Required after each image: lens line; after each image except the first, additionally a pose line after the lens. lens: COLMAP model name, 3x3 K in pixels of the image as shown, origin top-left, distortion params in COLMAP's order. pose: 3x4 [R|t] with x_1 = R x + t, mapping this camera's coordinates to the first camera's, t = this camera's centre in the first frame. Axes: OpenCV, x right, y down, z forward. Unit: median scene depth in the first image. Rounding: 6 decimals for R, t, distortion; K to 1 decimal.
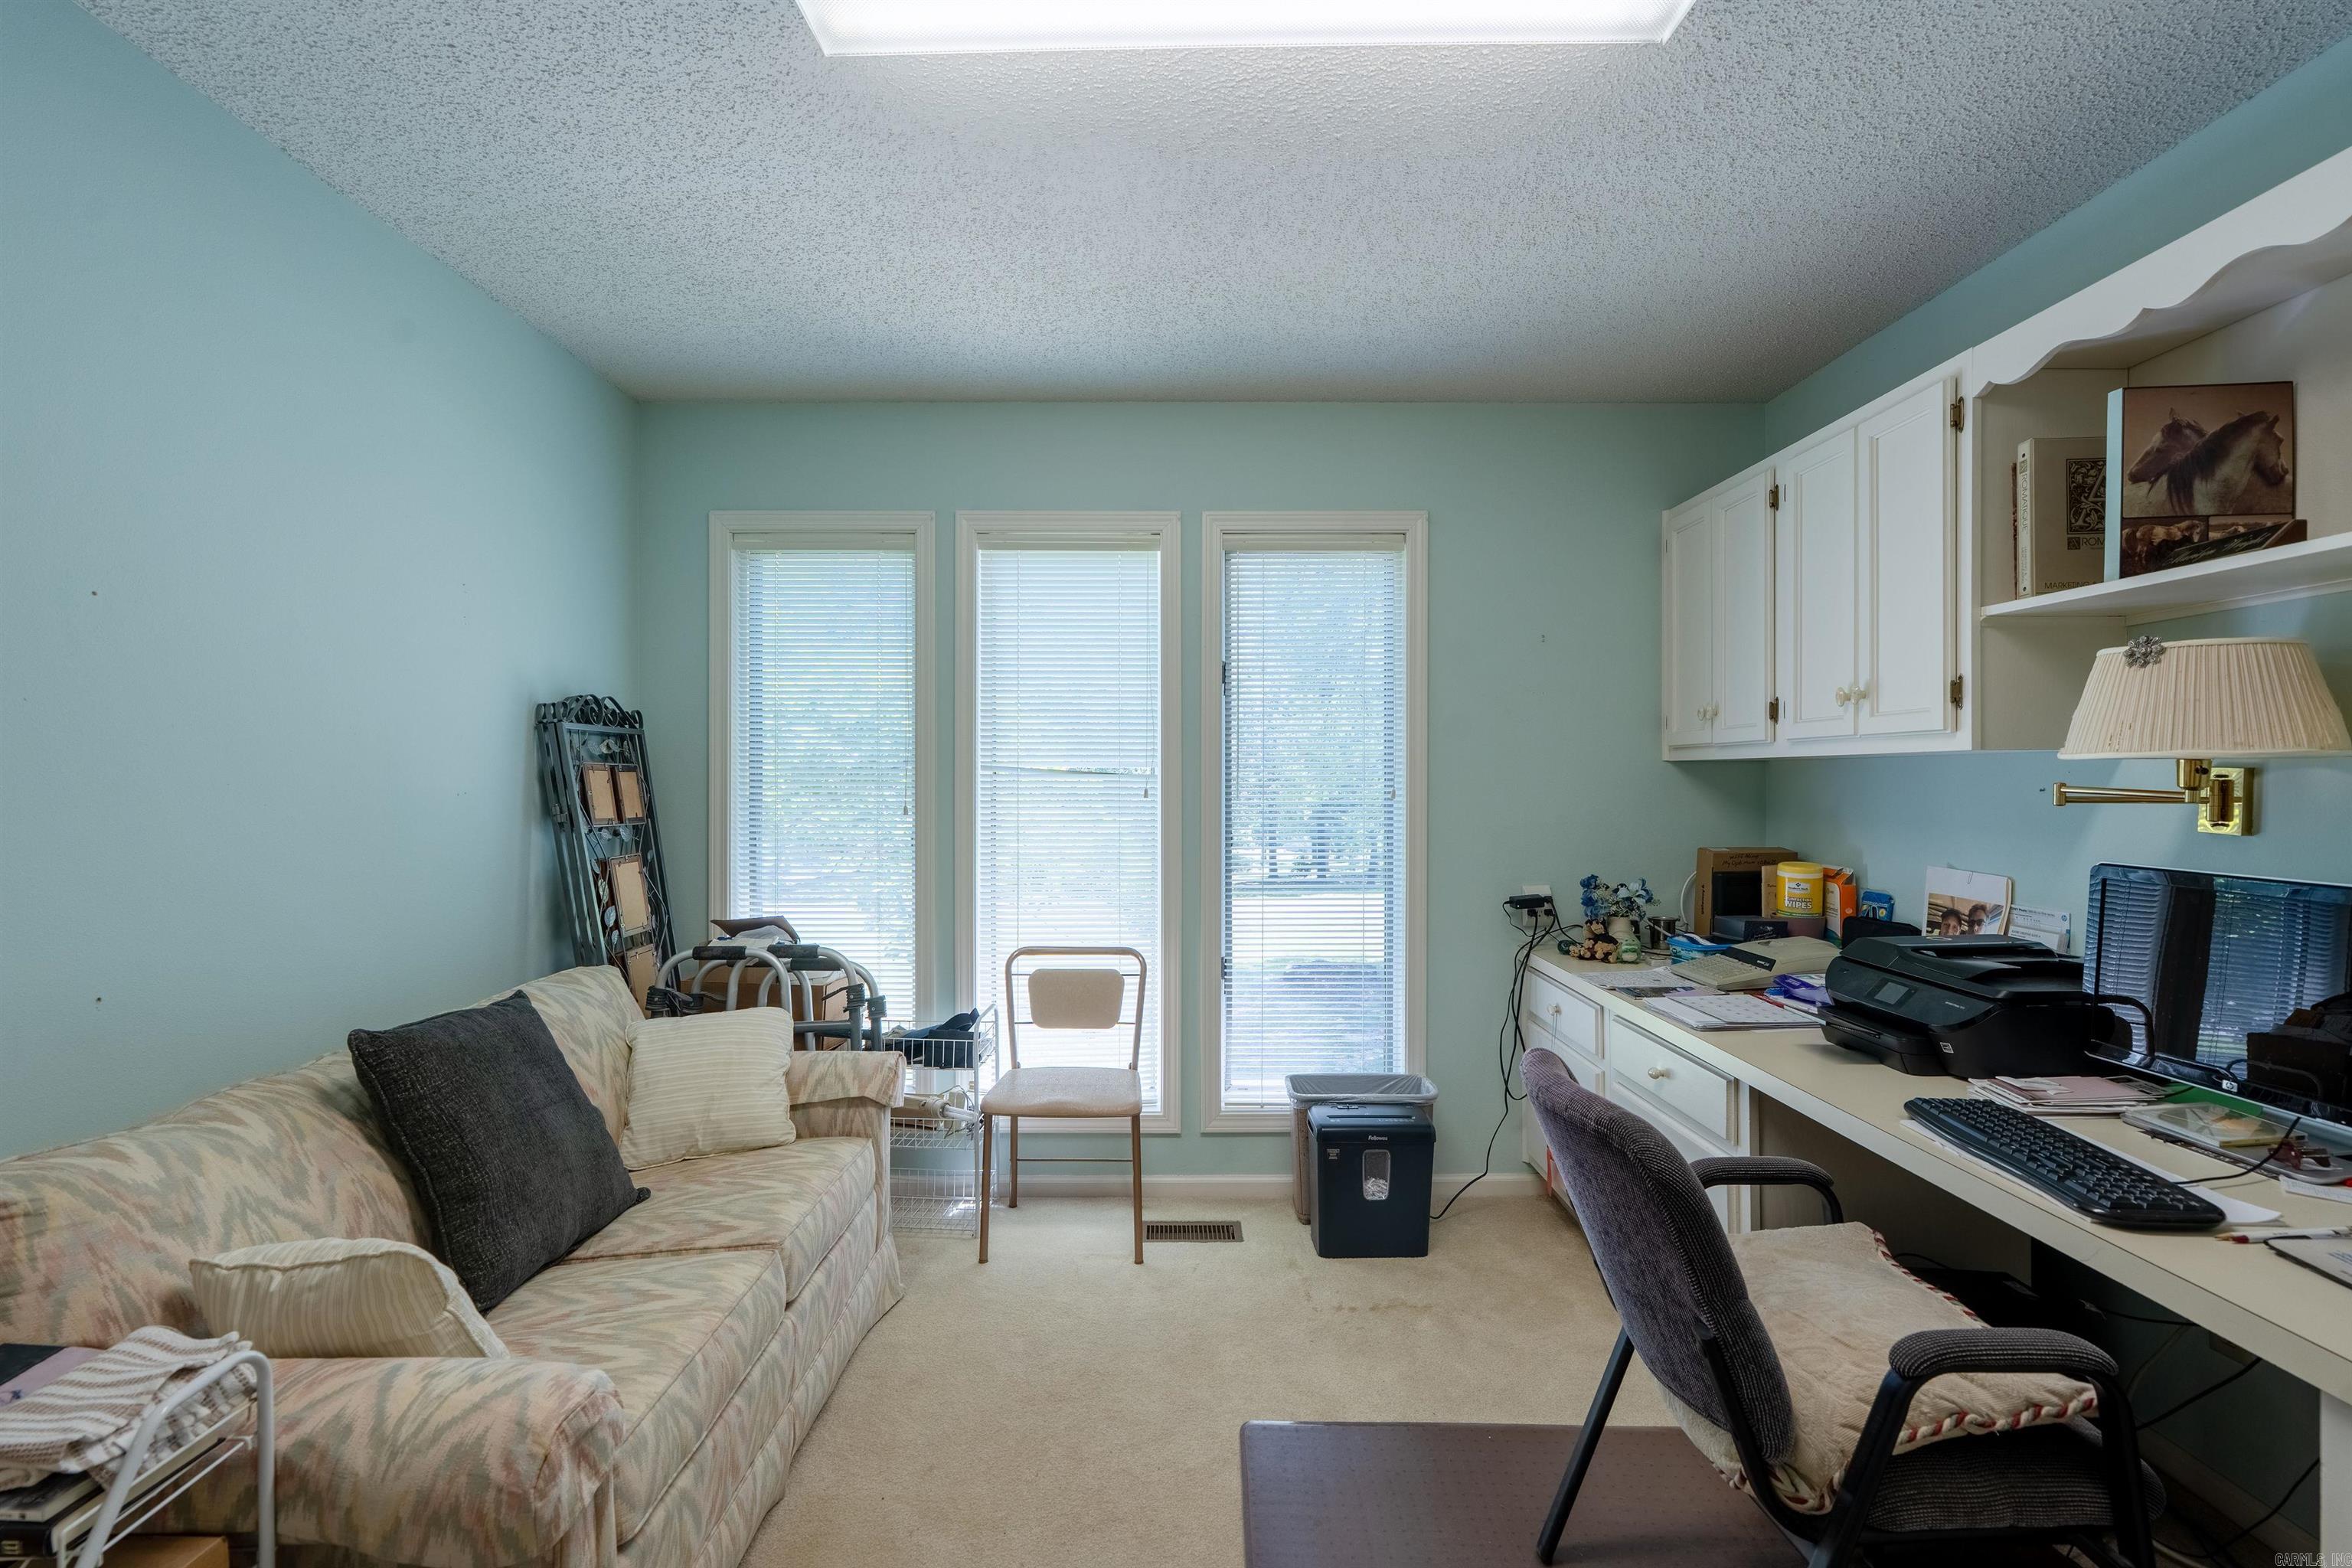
lens RADIAL K [[1053.9, 0, 1170.2], [0, 1053.9, 779.4], [0, 0, 1]] dist [-0.005205, 0.002035]
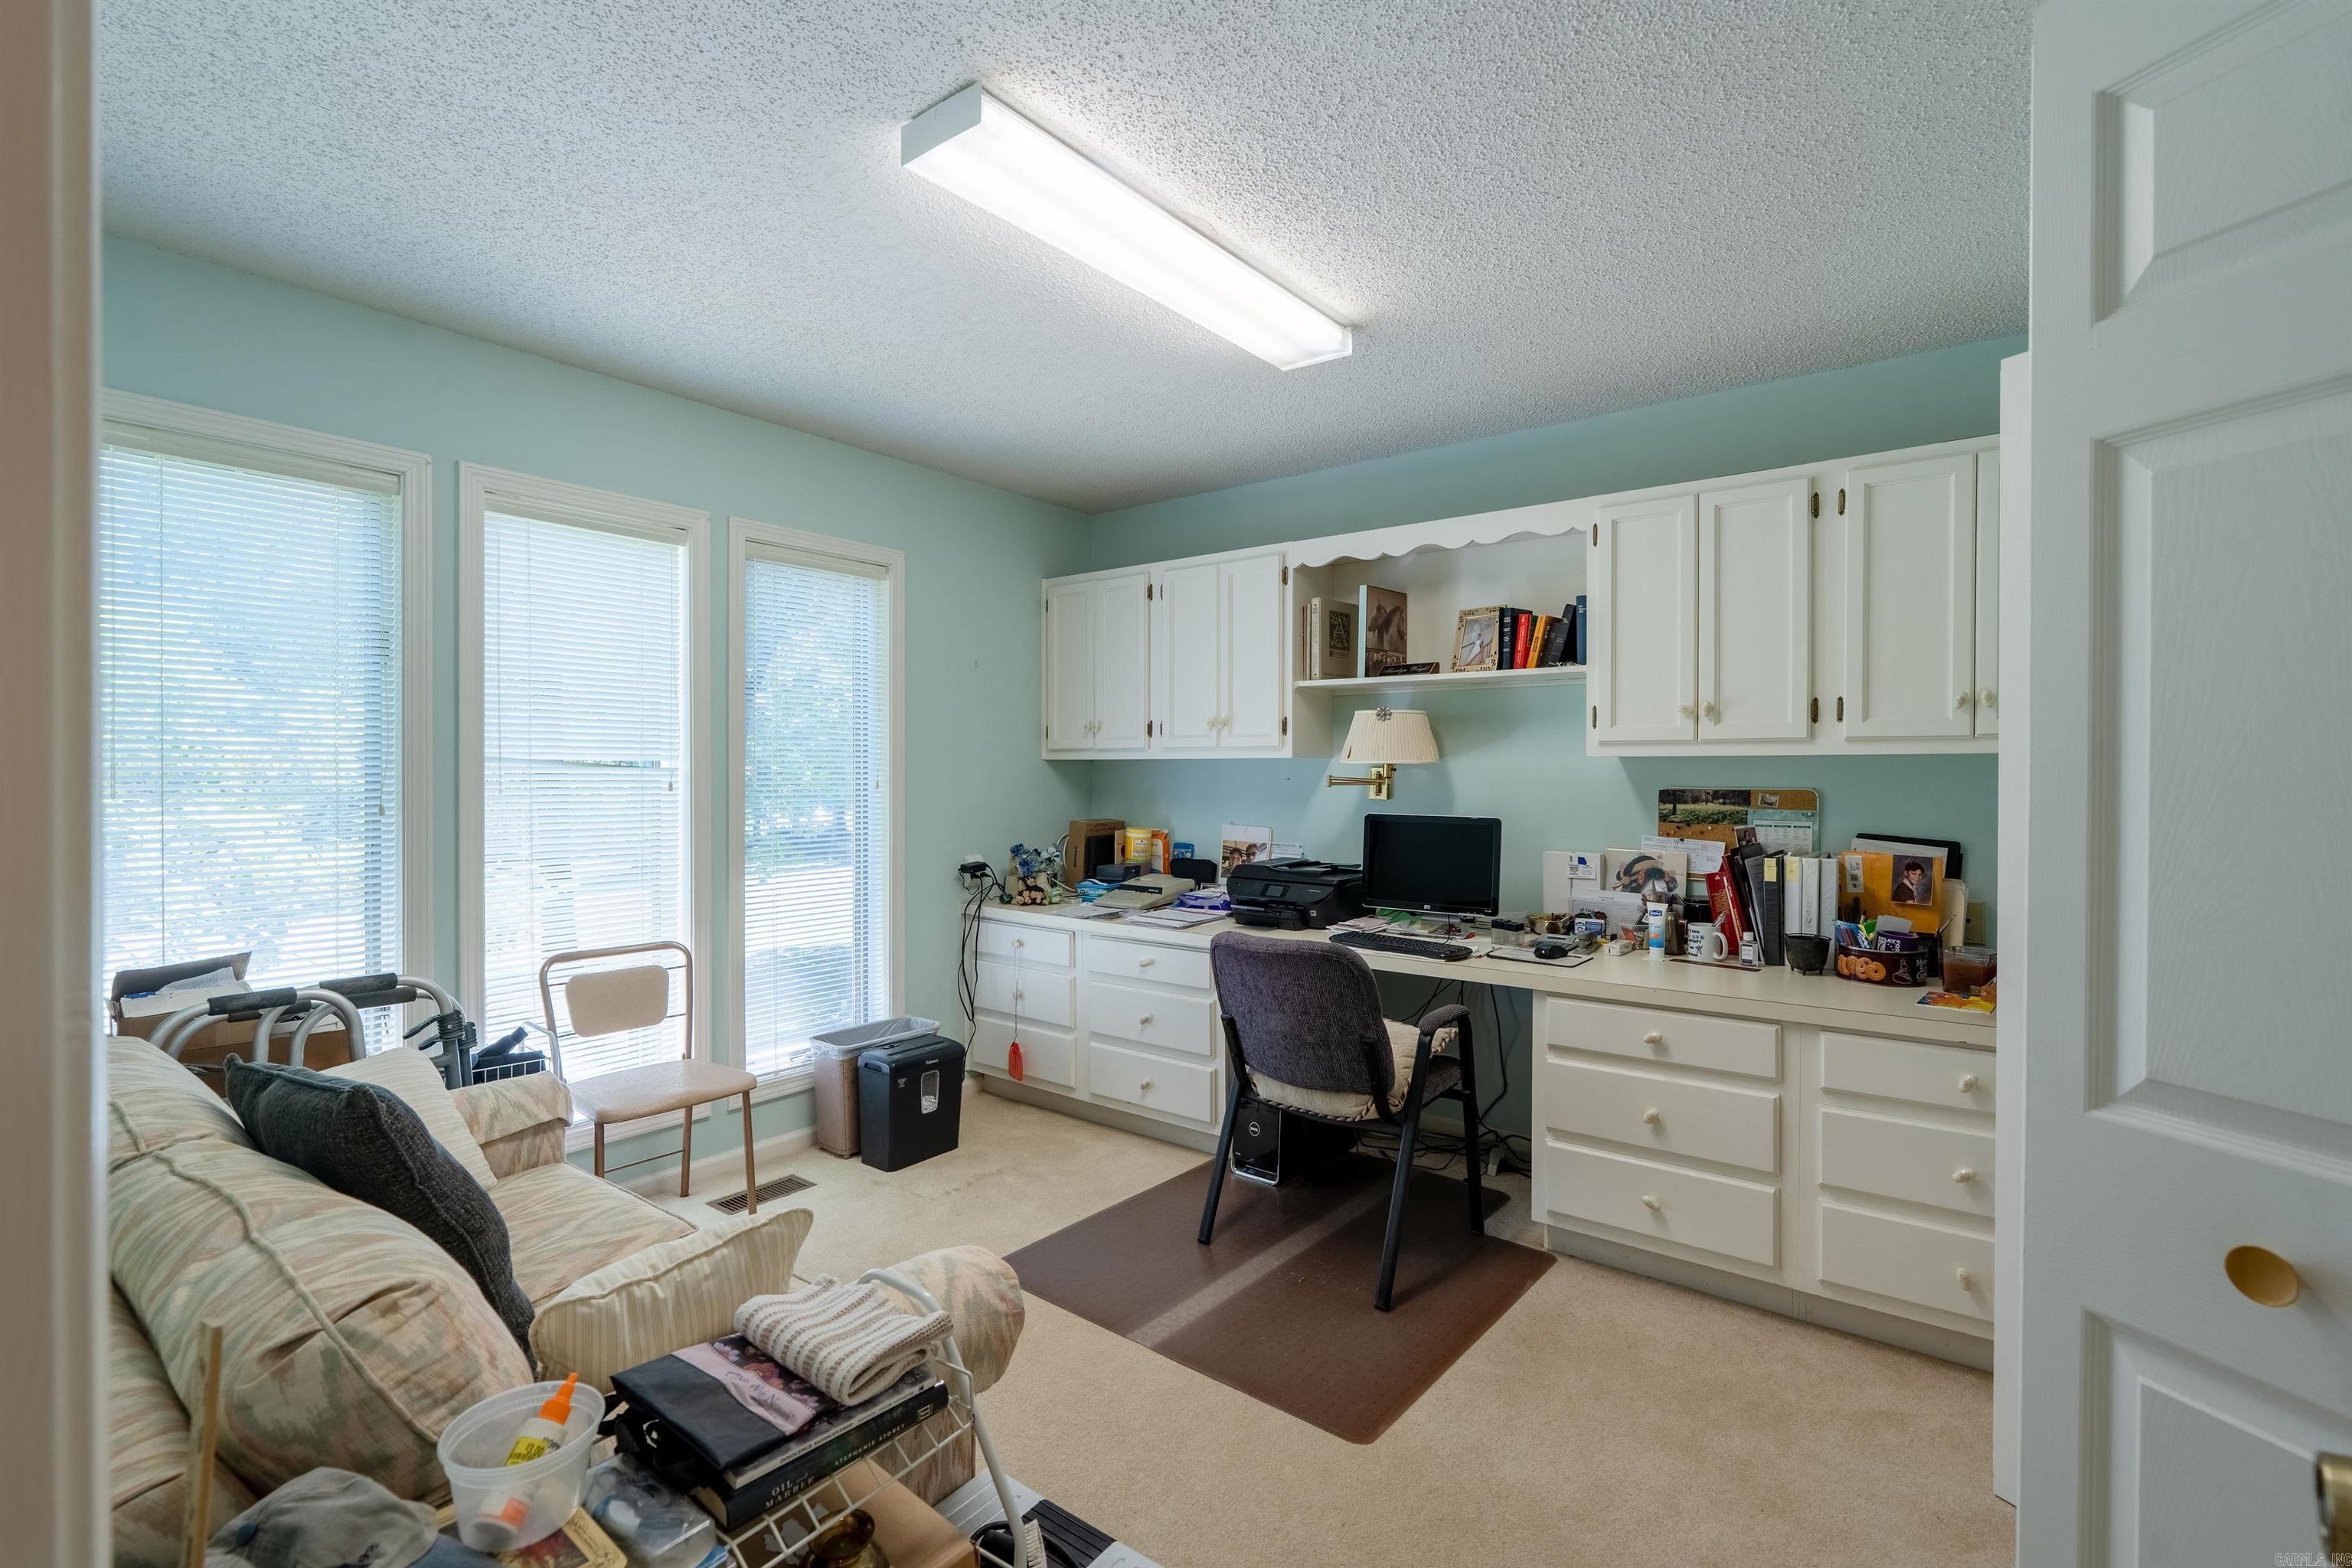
lens RADIAL K [[1053.9, 0, 1172.7], [0, 1053.9, 777.3], [0, 0, 1]] dist [-0.005205, 0.002035]
pose [[0.616024, -0.002688, 0.787723, -0.605379], [-0.001644, 0.999988, 0.004698, -0.001208], [-0.787726, -0.004189, 0.616012, 0.011385]]
